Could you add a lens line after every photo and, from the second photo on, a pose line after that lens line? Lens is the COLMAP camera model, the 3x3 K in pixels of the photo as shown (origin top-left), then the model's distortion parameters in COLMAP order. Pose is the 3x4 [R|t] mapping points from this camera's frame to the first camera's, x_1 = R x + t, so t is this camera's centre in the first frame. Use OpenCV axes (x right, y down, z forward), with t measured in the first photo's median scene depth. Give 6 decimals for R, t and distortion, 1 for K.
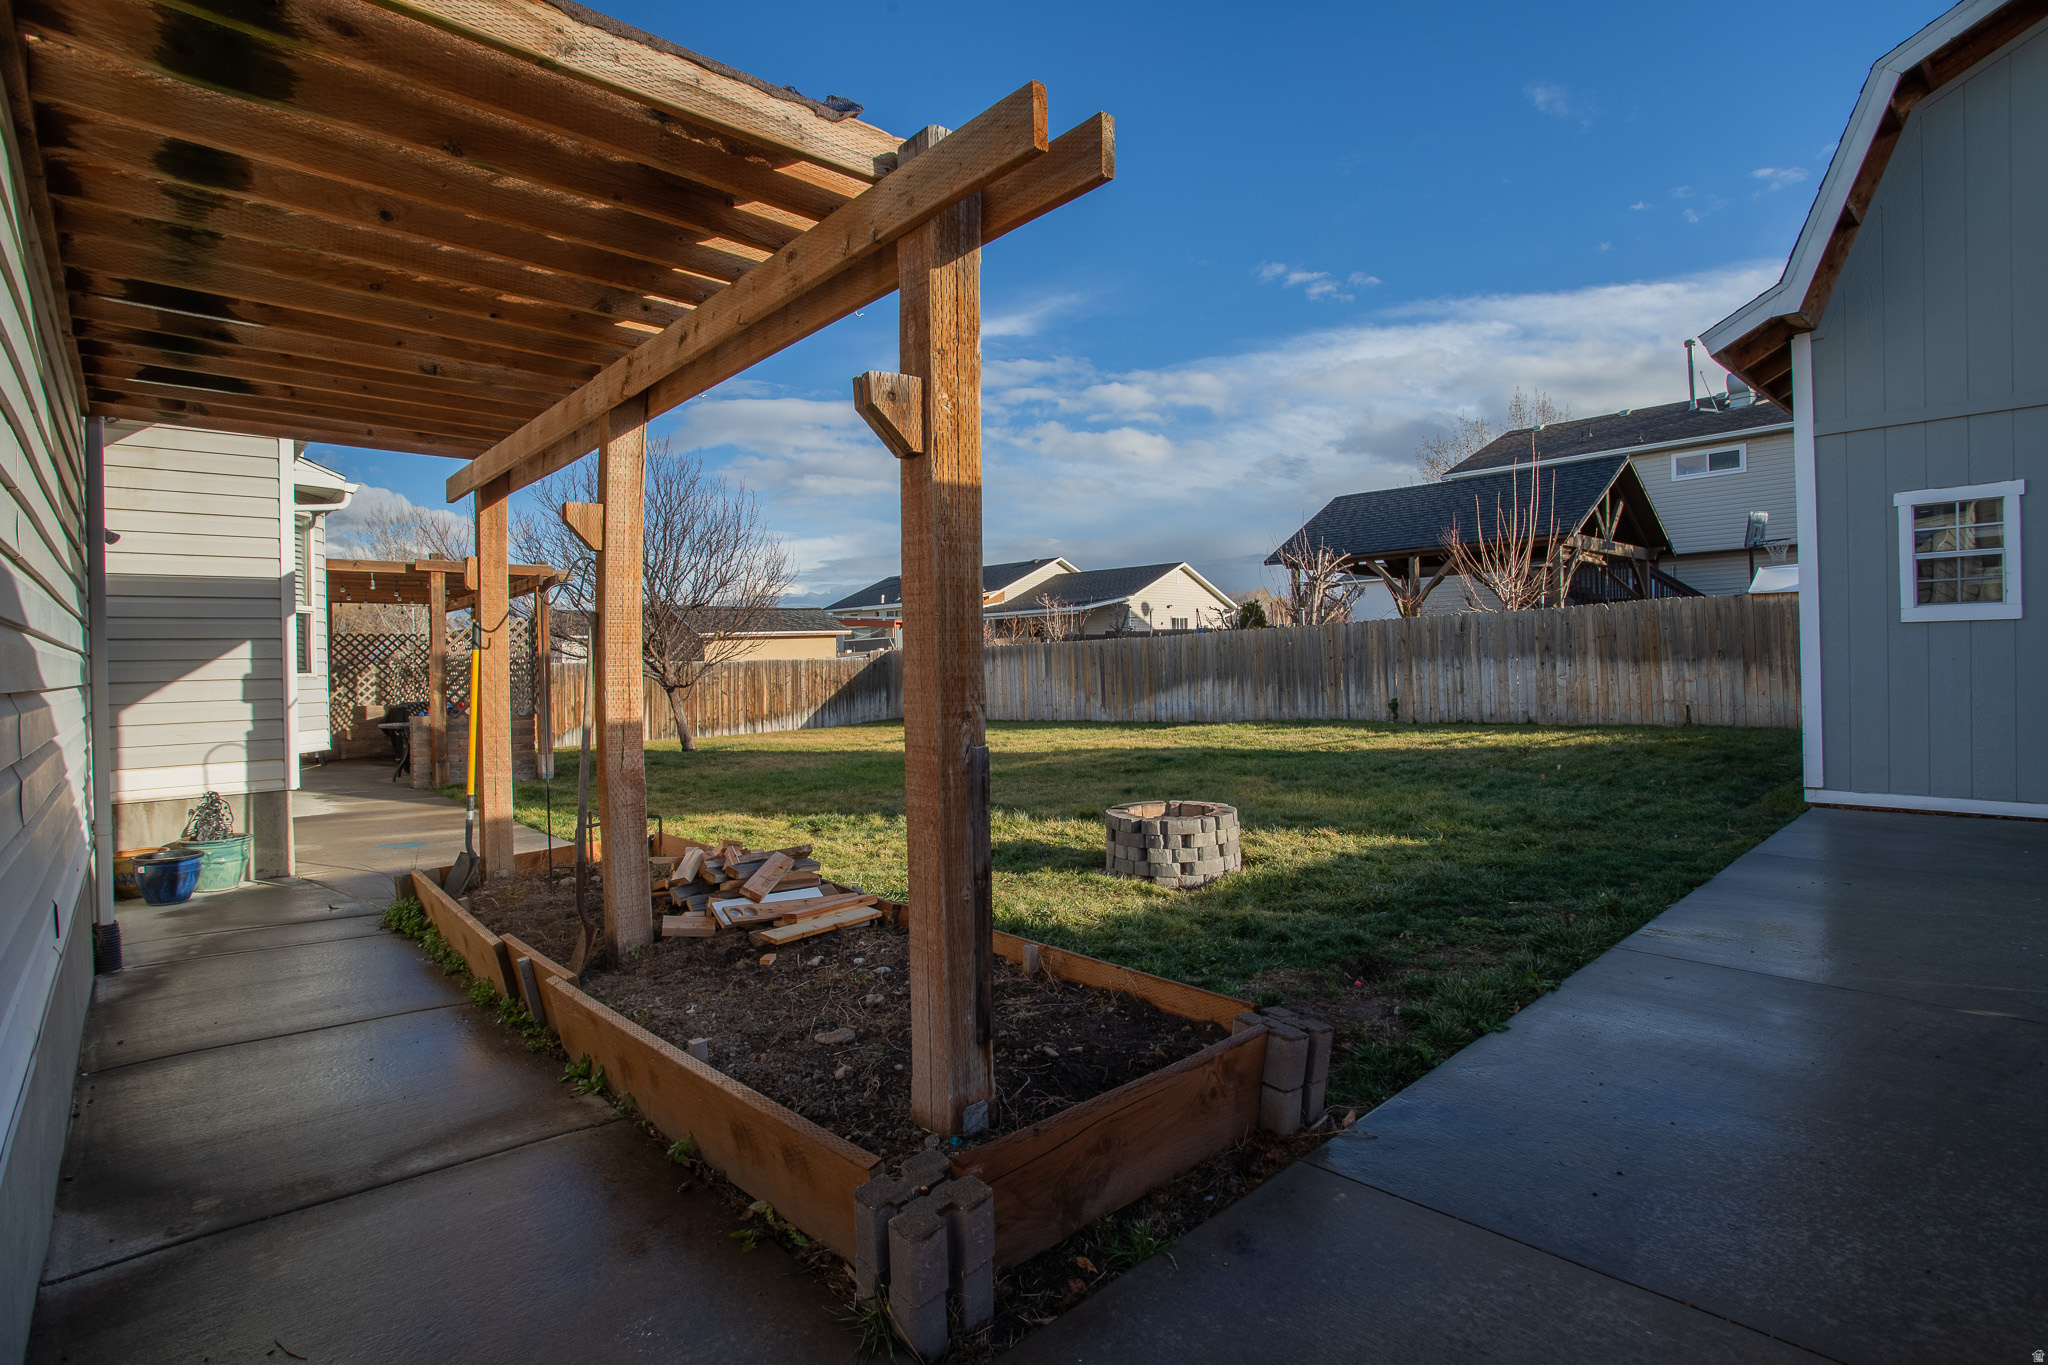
lens RADIAL K [[1008.2, 0, 1024.5], [0, 1008.2, 671.4], [0, 0, 1]] dist [-0.054698, 0.019855]
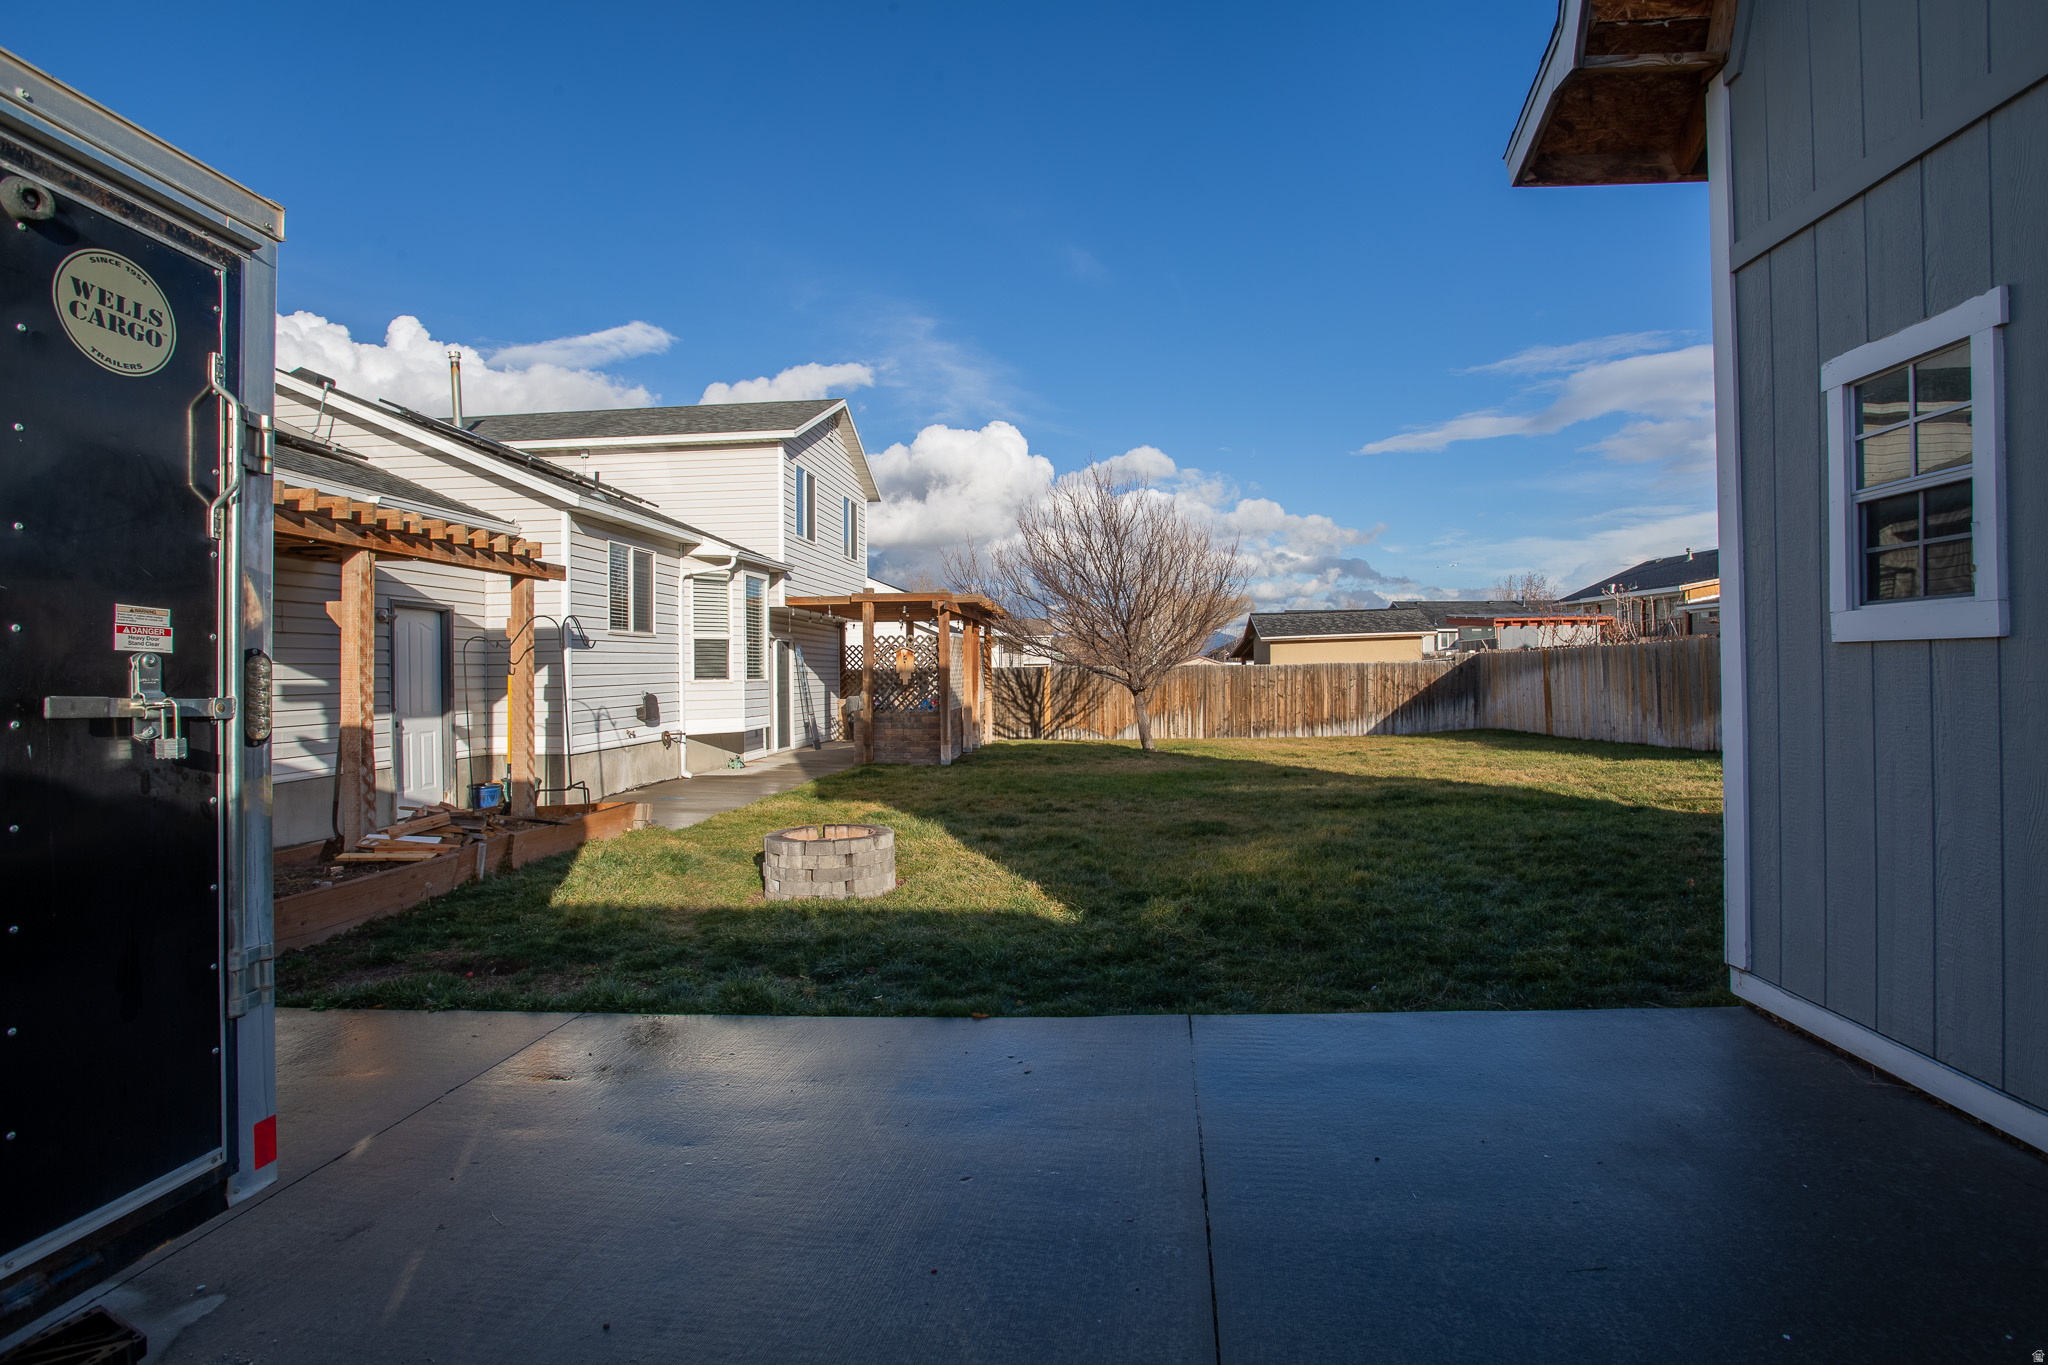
lens RADIAL K [[1008.2, 0, 1022.3], [0, 1008.2, 672.0], [0, 0, 1]] dist [-0.054698, 0.019855]
pose [[0.683573, 0.011374, -0.729794, 0.401018], [-0.006664, 0.999934, 0.009342, -0.015722], [0.729852, -0.001522, 0.683604, 0.167414]]
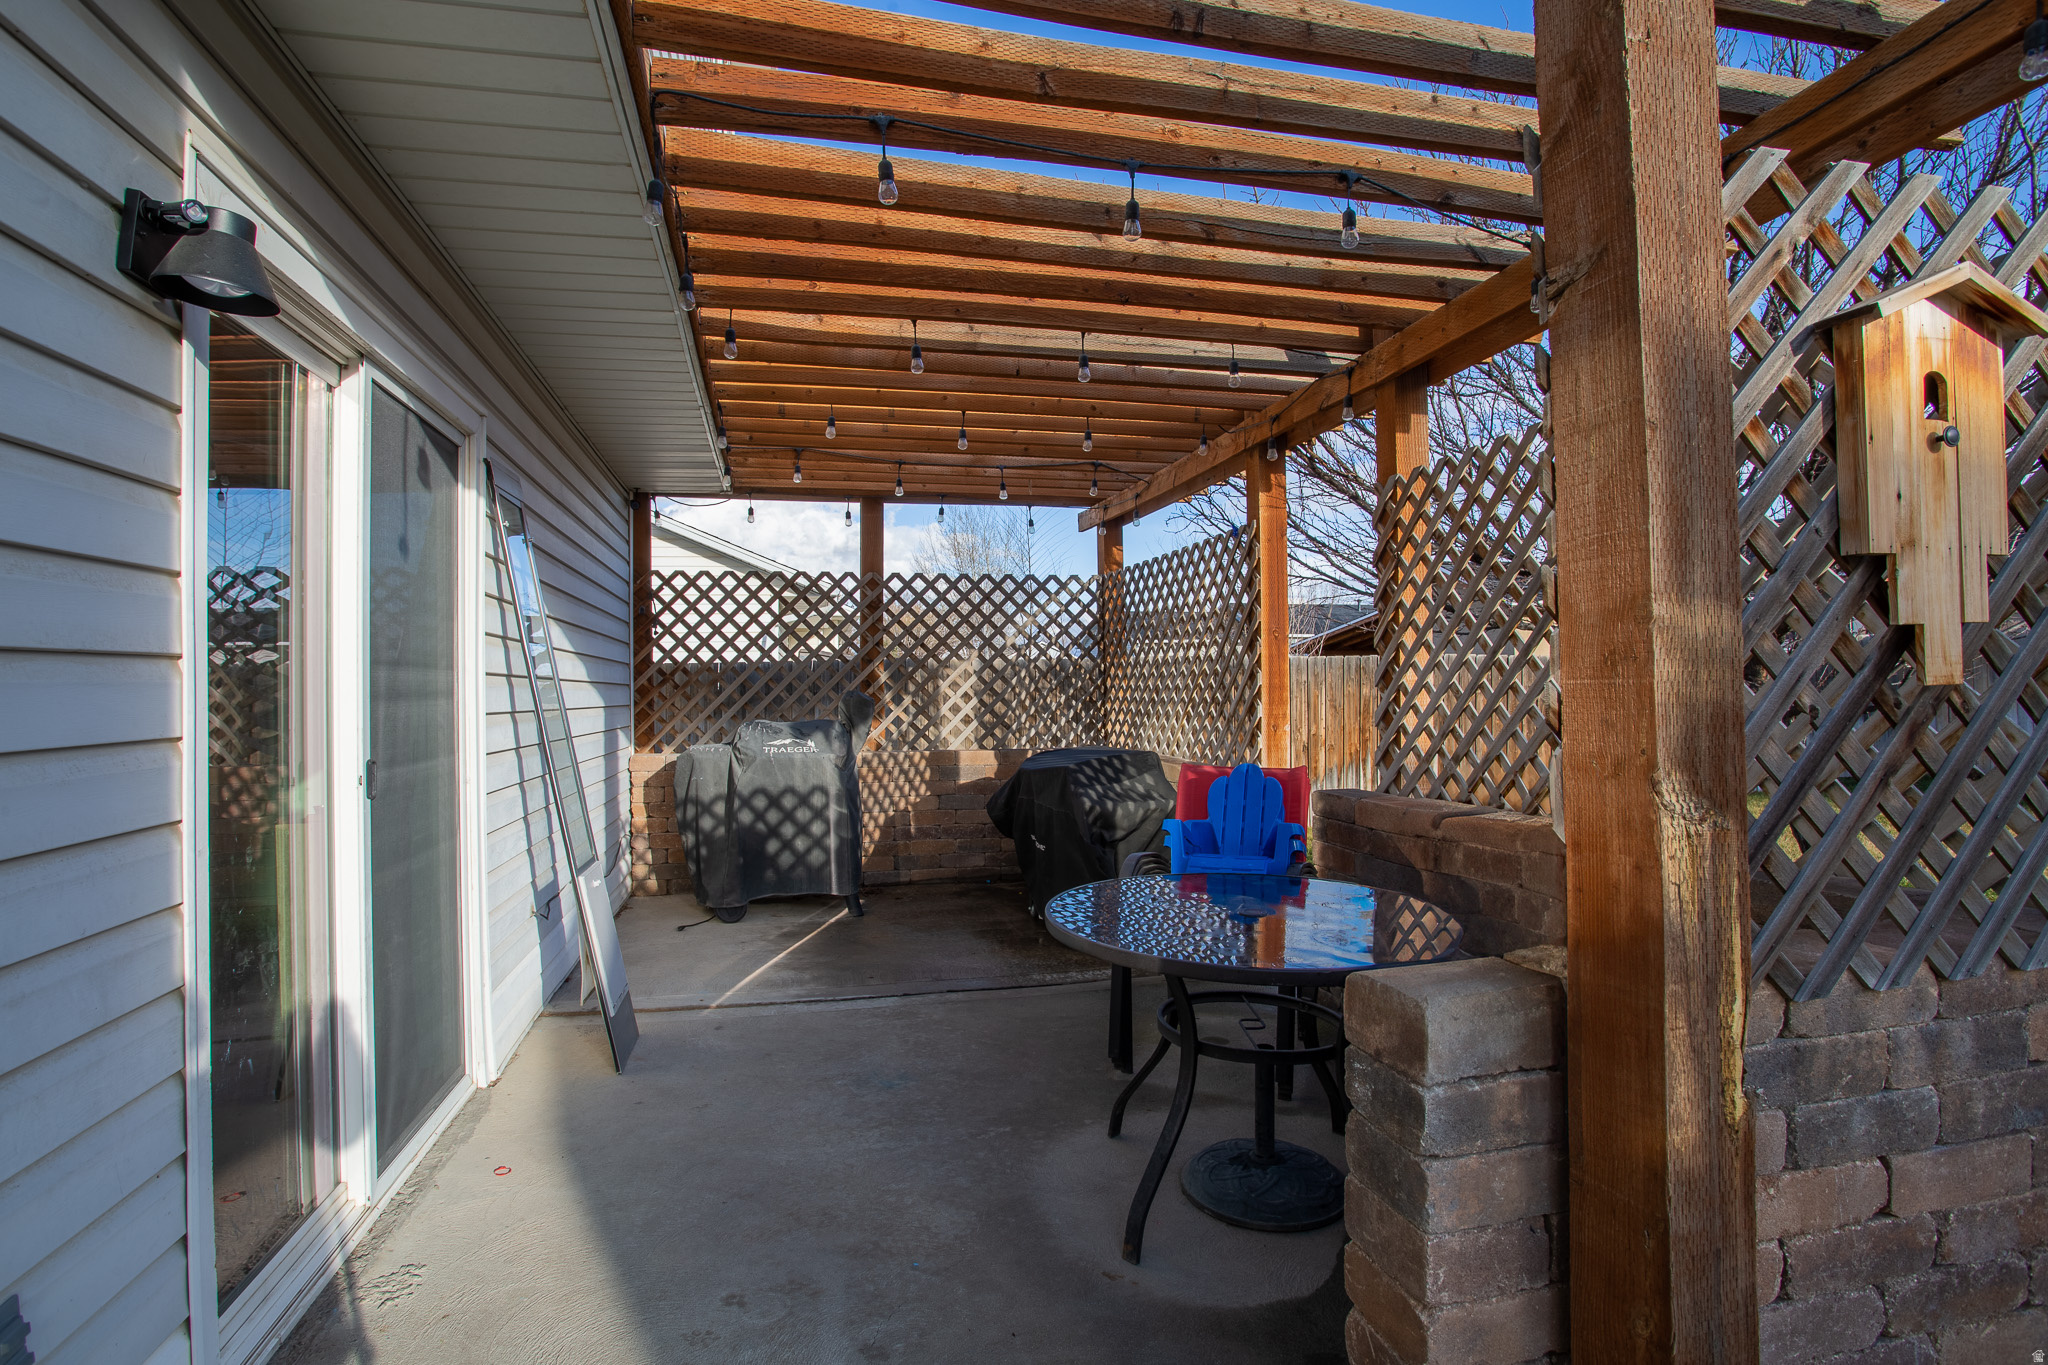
lens RADIAL K [[1008.2, 0, 1019.2], [0, 1008.2, 679.4], [0, 0, 1]] dist [-0.054698, 0.019855]
pose [[0.877710, 0.010769, -0.479071, -0.440937], [-0.012426, 0.999923, -0.000289, 0.004945], [0.479031, 0.006206, 0.877776, 0.639840]]
